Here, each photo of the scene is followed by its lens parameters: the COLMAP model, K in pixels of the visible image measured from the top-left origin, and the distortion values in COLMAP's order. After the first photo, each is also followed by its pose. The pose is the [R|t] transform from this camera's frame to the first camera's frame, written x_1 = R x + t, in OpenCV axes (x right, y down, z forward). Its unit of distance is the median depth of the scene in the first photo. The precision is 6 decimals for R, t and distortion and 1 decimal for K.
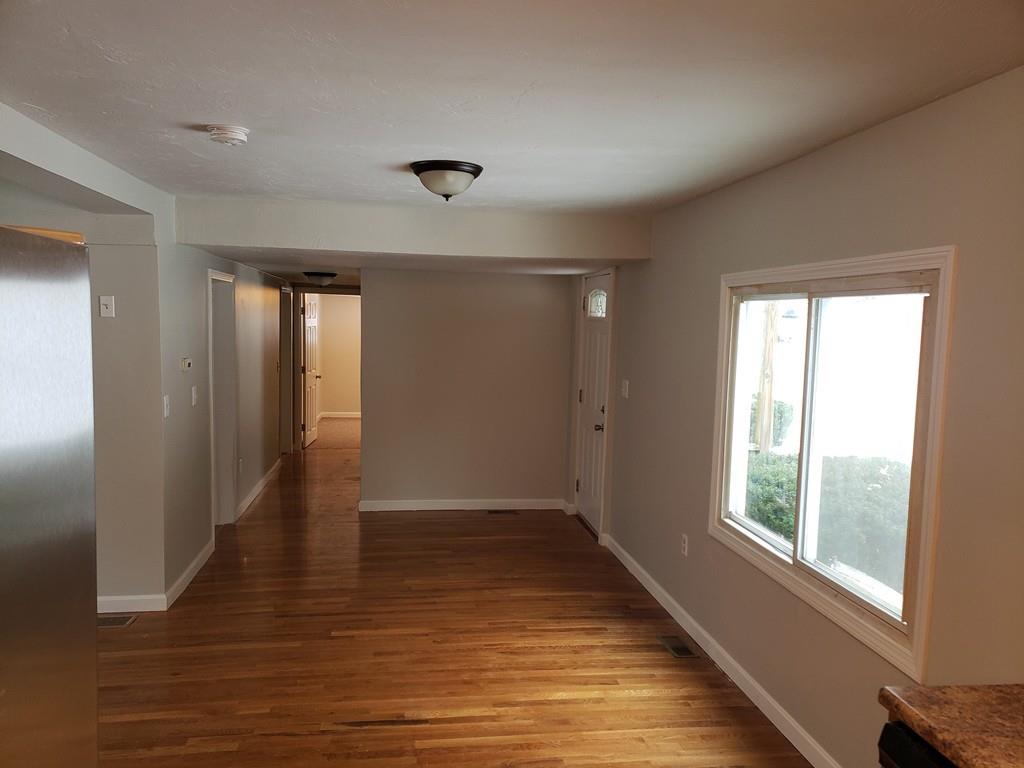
lens RADIAL K [[796.4, 0, 519.7], [0, 796.4, 392.2], [0, 0, 1]] dist [0.071645, -0.028459]
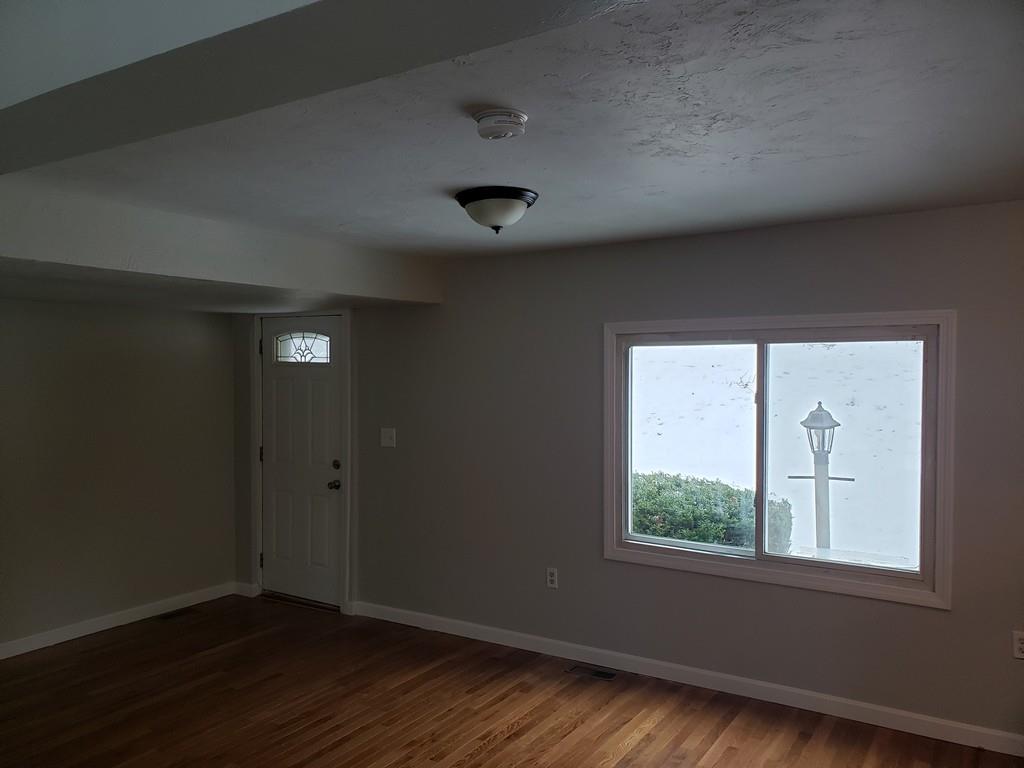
lens RADIAL K [[796.4, 0, 514.0], [0, 796.4, 380.9], [0, 0, 1]] dist [0.071645, -0.028459]
pose [[0.650218, -0.032728, 0.759042, -0.609392], [0.084889, 0.995945, -0.029776, -0.038177], [-0.754990, 0.083795, 0.650360, 0.338358]]
